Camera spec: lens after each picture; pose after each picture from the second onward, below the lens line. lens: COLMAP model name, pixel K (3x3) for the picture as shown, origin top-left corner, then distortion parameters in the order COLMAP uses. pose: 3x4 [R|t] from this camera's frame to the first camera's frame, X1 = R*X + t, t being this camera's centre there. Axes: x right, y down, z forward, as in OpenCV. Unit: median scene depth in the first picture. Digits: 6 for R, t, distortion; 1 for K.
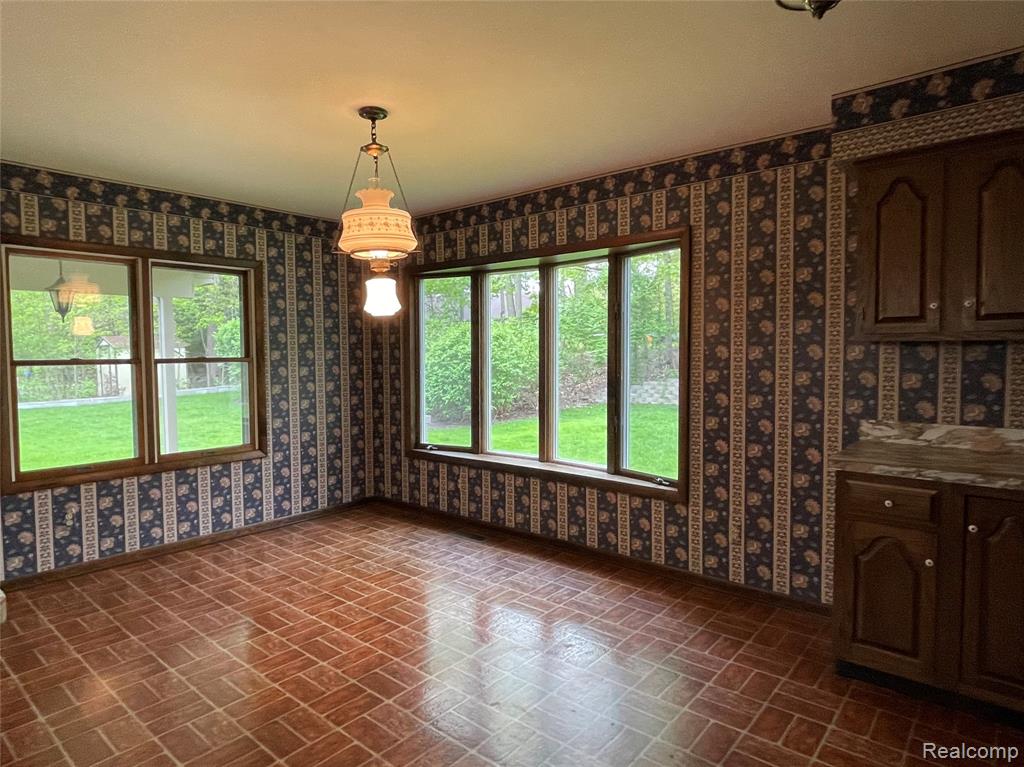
lens RADIAL K [[600.0, 0, 512.3], [0, 600.0, 377.6], [0, 0, 1]] dist [0.001292, -0.000095]
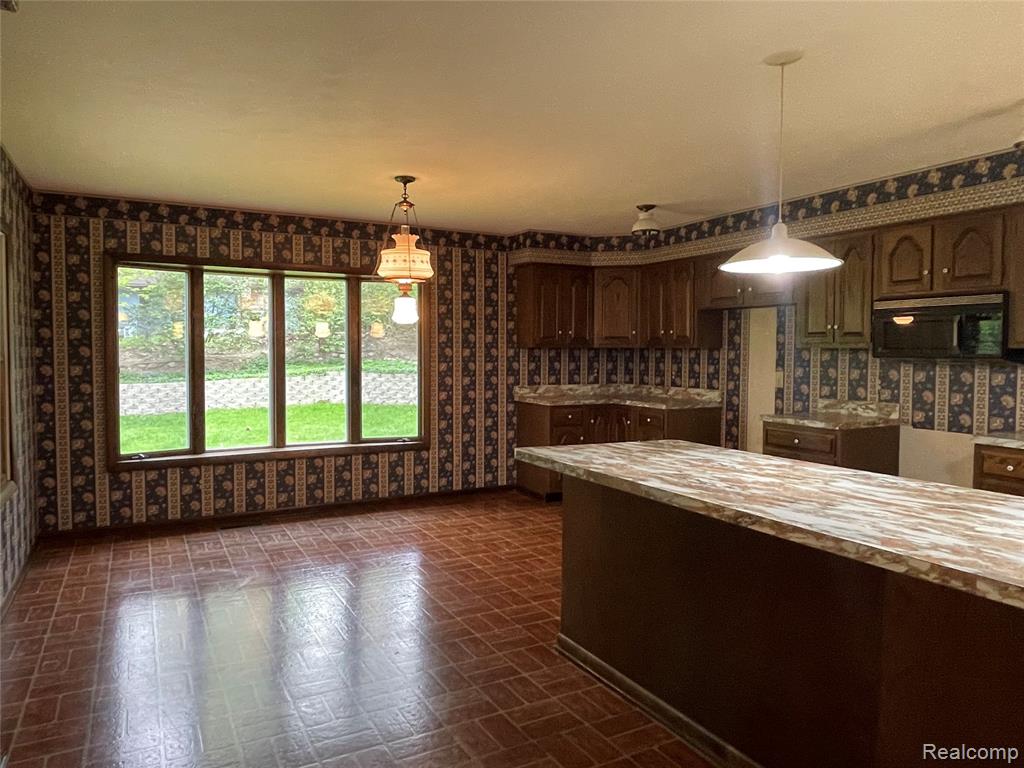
lens RADIAL K [[692.8, 0, 512.0], [0, 692.8, 384.0], [0, 0, 1]] dist [0.000989, -0.000074]
pose [[0.355176, -0.033715, 0.934191, -1.327274], [0.039090, 0.999011, 0.021192, 0.011530], [-0.933982, 0.028991, 0.356143, 0.155898]]
